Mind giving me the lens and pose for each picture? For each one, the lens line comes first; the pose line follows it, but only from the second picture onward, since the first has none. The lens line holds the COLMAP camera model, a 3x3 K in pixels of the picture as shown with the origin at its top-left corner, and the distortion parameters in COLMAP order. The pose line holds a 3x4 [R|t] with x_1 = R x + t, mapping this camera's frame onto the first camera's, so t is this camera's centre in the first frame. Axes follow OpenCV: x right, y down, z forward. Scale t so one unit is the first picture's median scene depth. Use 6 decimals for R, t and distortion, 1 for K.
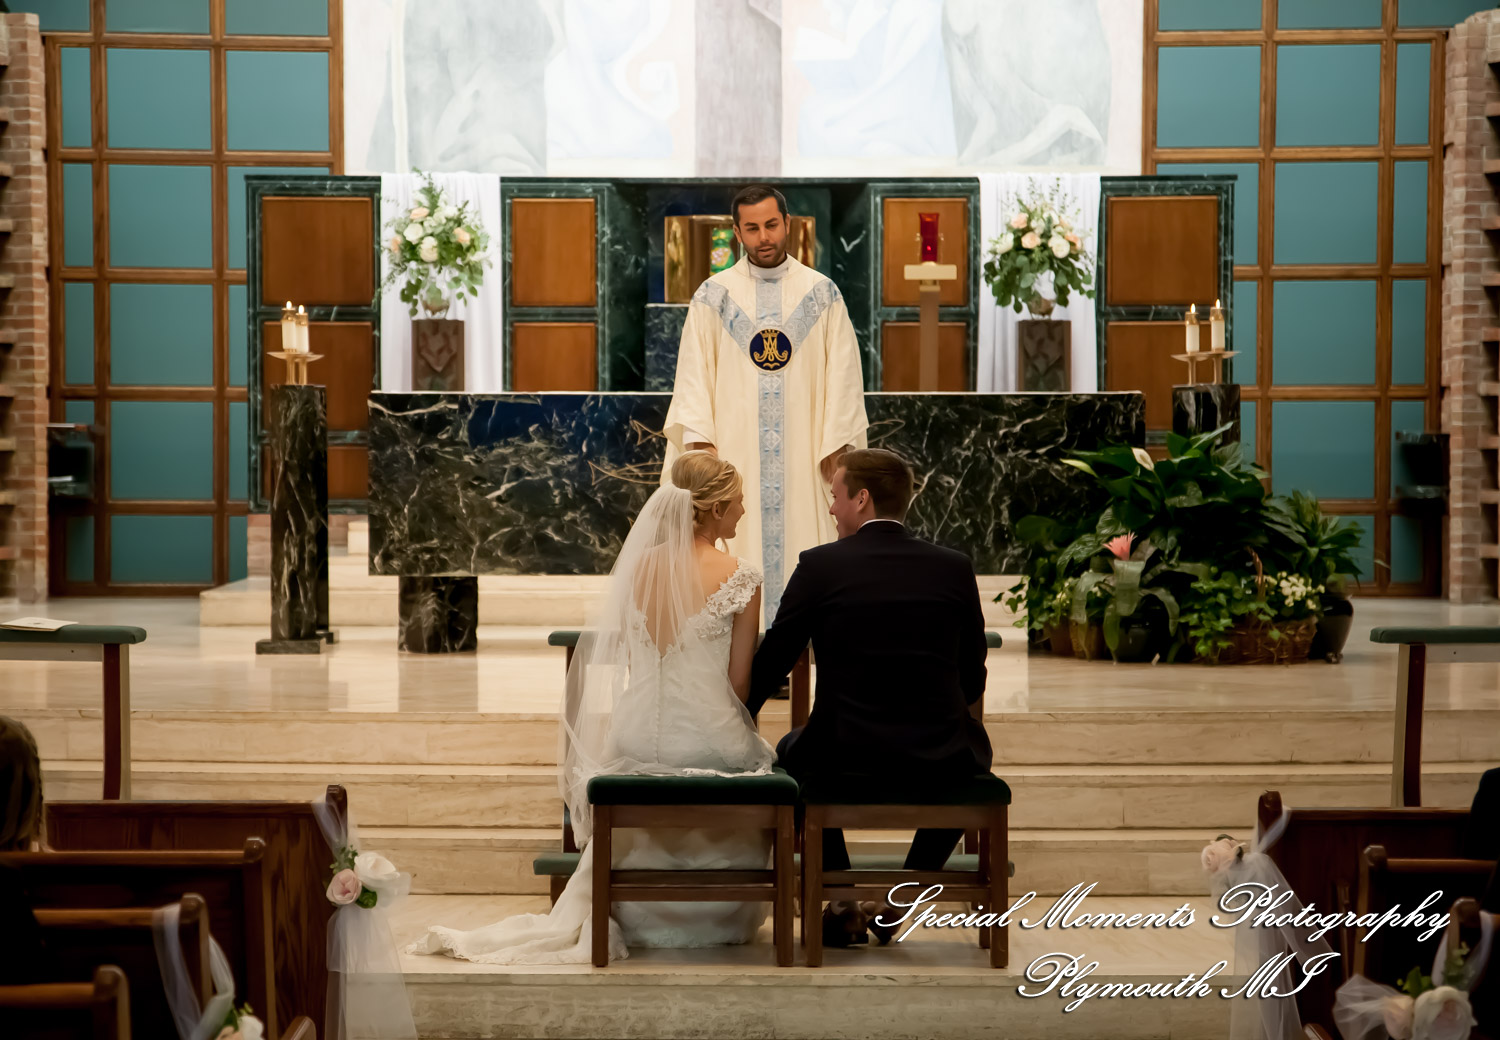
lens RADIAL K [[4385.0, 0, 686.3], [0, 4385.0, 496.5], [0, 0, 1]] dist [0.722075, 0.000000]
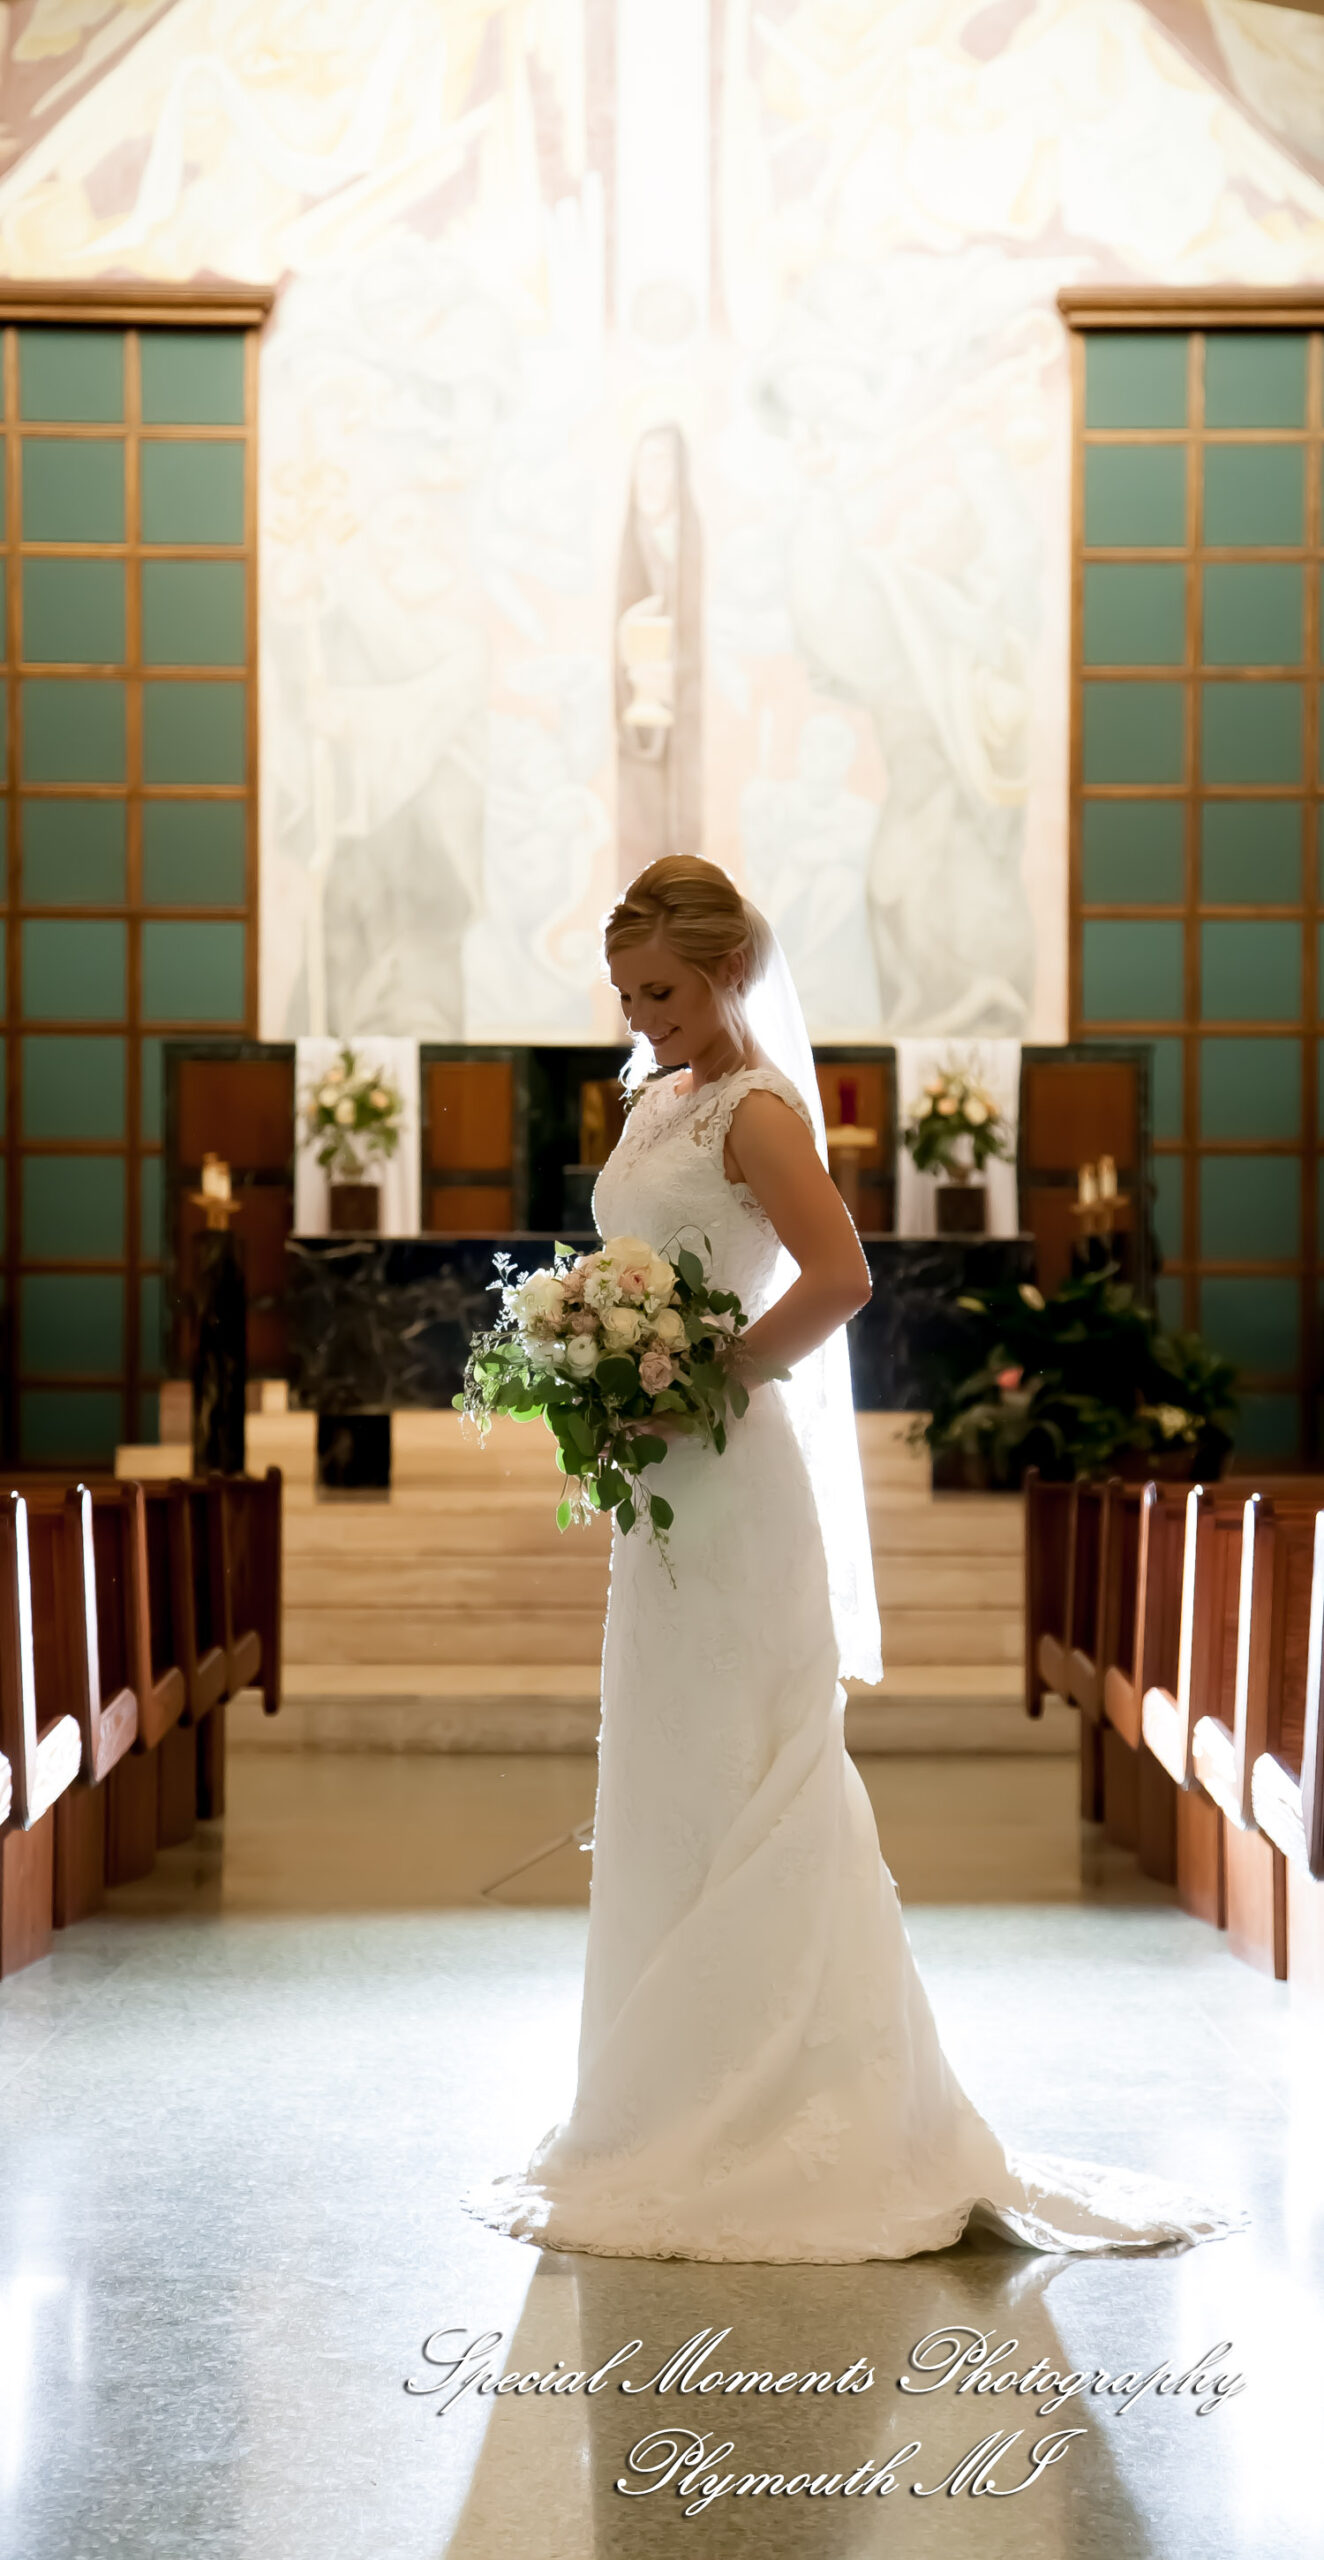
lens RADIAL K [[5330.3, 0, 722.4], [0, 5330.3, 1255.0], [0, 0, 1]] dist [0.460613, 0.000000]
pose [[0.999919, 0.000031, 0.012751, 0.011469], [0.000568, 0.998895, -0.047002, 0.032633], [-0.012738, 0.047006, 0.998813, -0.207478]]
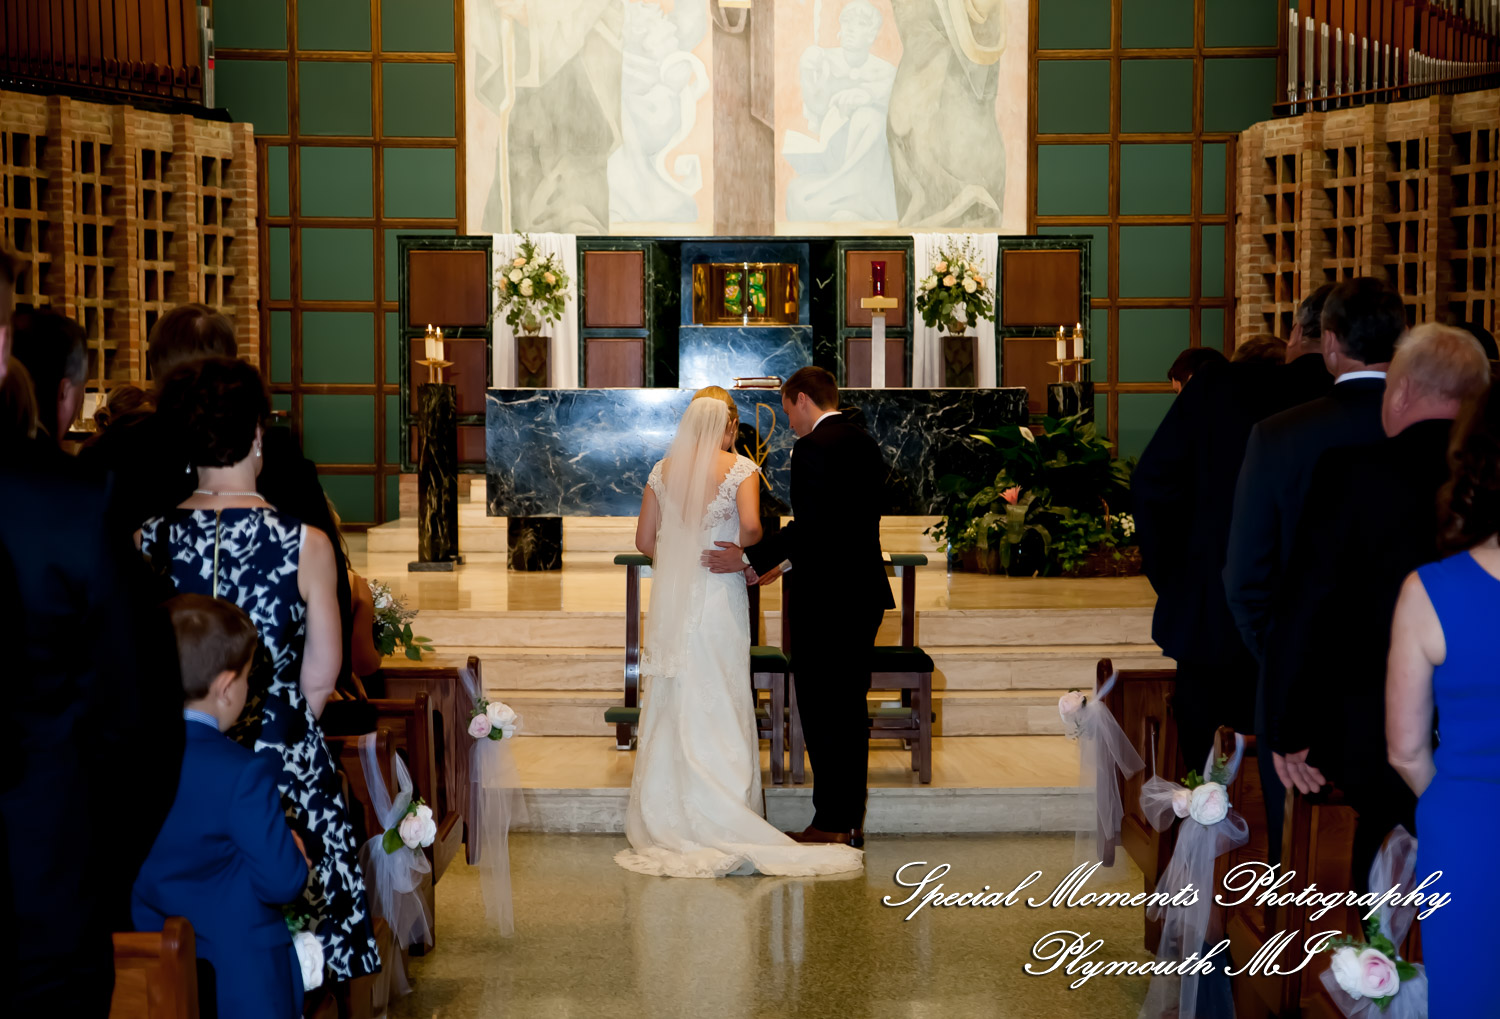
lens RADIAL K [[3164.1, 0, 731.3], [0, 3164.1, 496.4], [0, 0, 1]] dist [0.414350, 0.000000]
pose [[0.999966, -0.001848, 0.008063, -0.000732], [0.001757, 0.999935, 0.011224, -0.000069], [-0.008083, -0.011210, 0.999904, -0.024472]]
